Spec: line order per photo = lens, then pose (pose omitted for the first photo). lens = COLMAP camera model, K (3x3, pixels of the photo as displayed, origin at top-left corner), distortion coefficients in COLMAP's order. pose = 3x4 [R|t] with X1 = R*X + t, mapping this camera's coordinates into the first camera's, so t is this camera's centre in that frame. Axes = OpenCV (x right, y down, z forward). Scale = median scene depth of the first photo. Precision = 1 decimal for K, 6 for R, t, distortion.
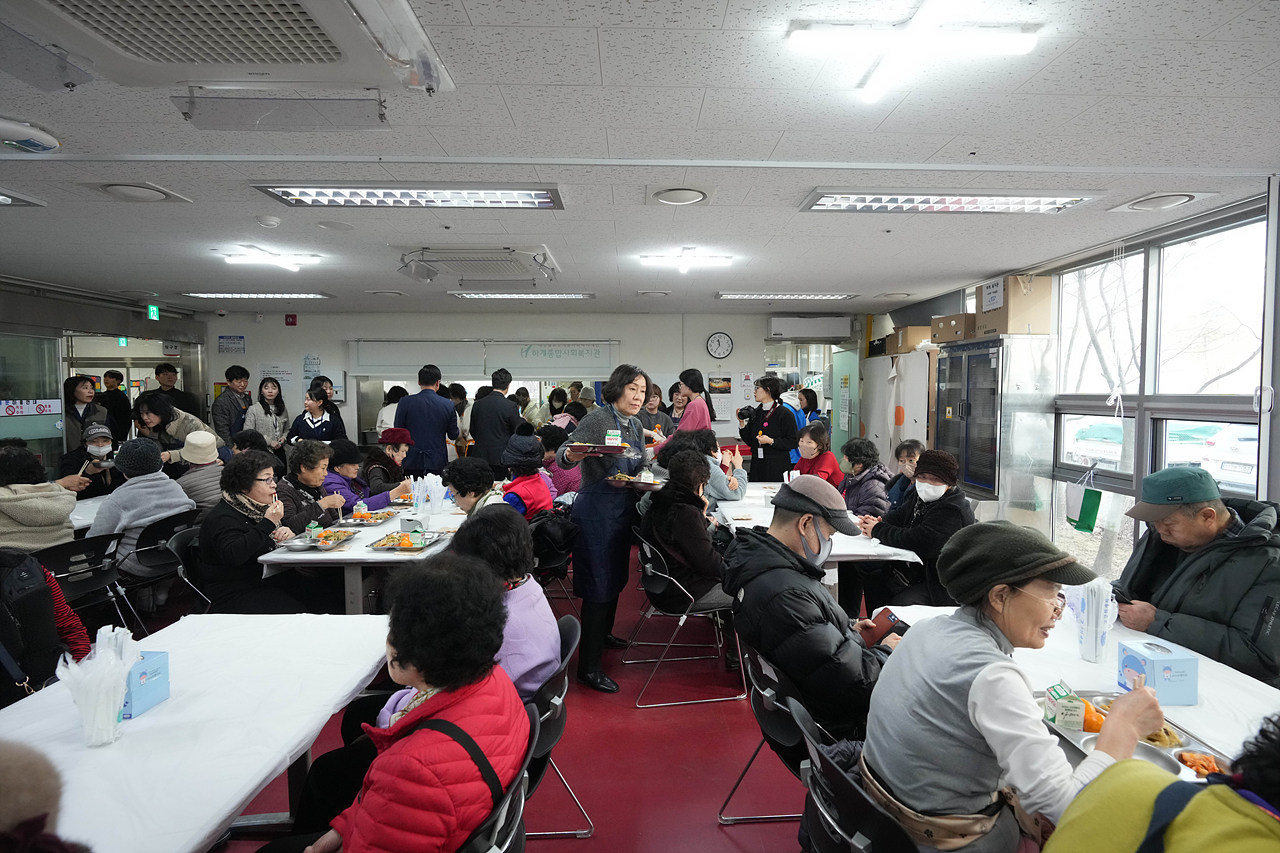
lens RADIAL K [[645.8, 0, 652.2], [0, 645.8, 425.5], [0, 0, 1]] dist [-0.020857, 0.005901]
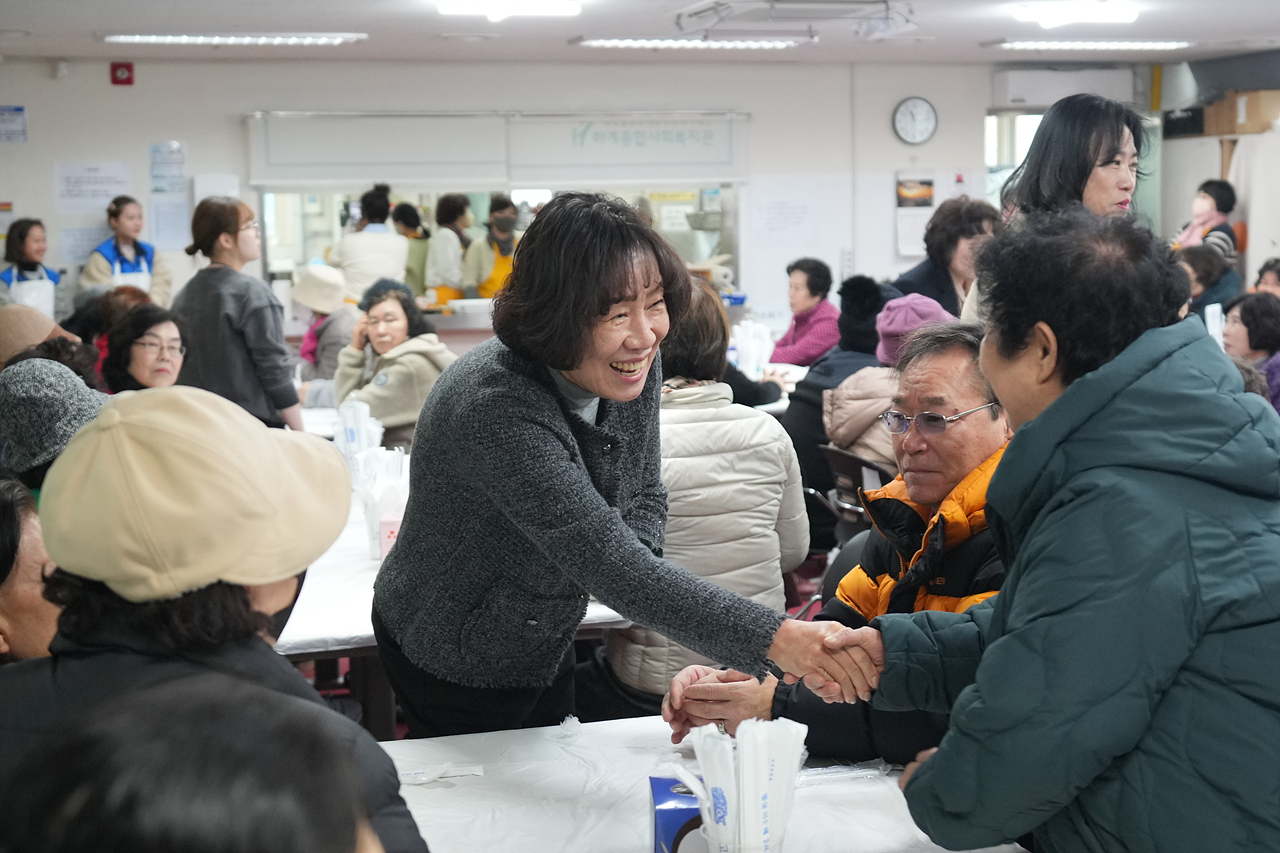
lens RADIAL K [[1875.4, 0, 628.8], [0, 1875.4, 429.9], [0, 0, 1]] dist [0.002182, 0.000000]
pose [[0.966243, -0.047331, 0.253248, -0.878117], [0.033398, 0.997697, 0.059039, 0.060538], [-0.255459, -0.048588, 0.965598, -0.813503]]
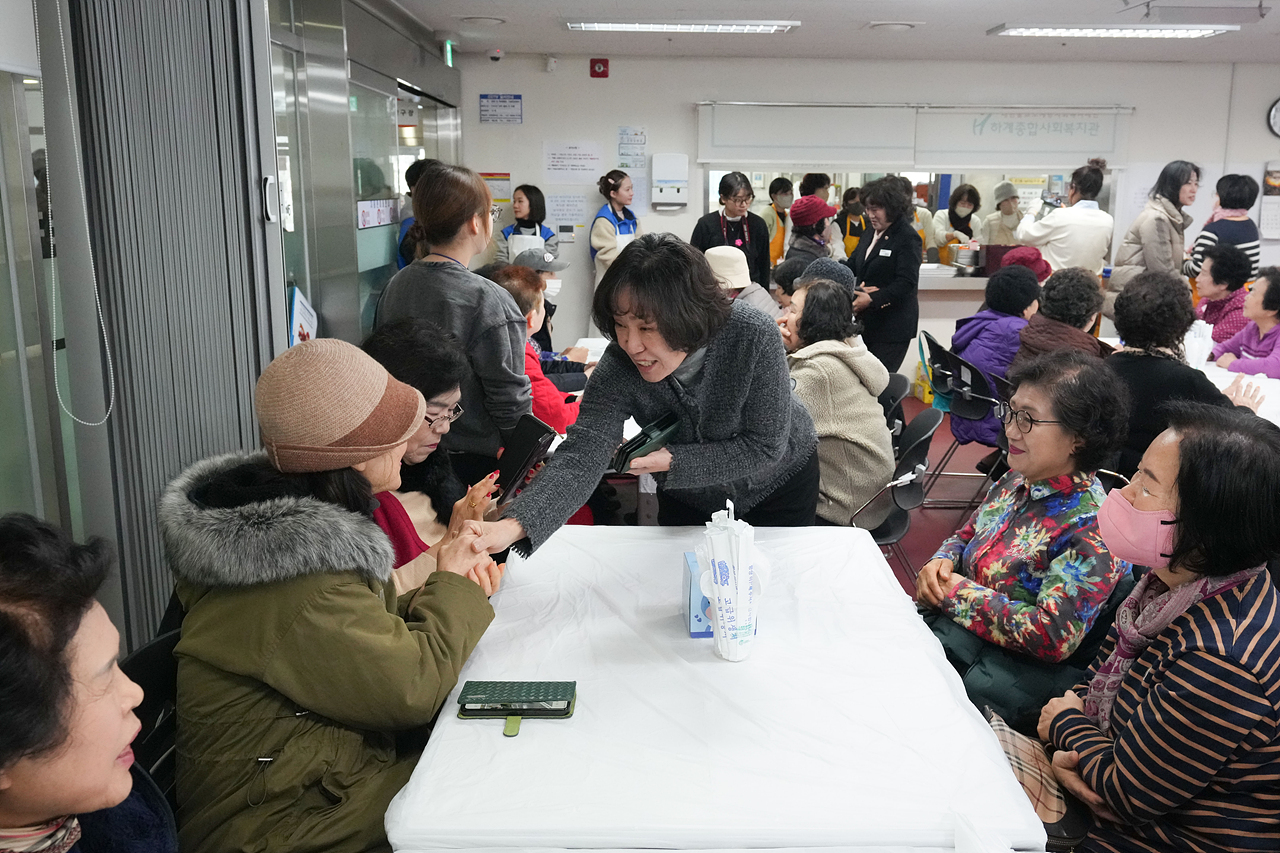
lens RADIAL K [[1081.7, 0, 631.9], [0, 1081.7, 421.1], [0, 0, 1]] dist [-0.010553, 0.006467]
pose [[0.999971, 0.004522, 0.006175, -0.835136], [-0.005425, 0.987899, 0.155003, 0.011541], [-0.005400, -0.155032, 0.987895, -0.100027]]
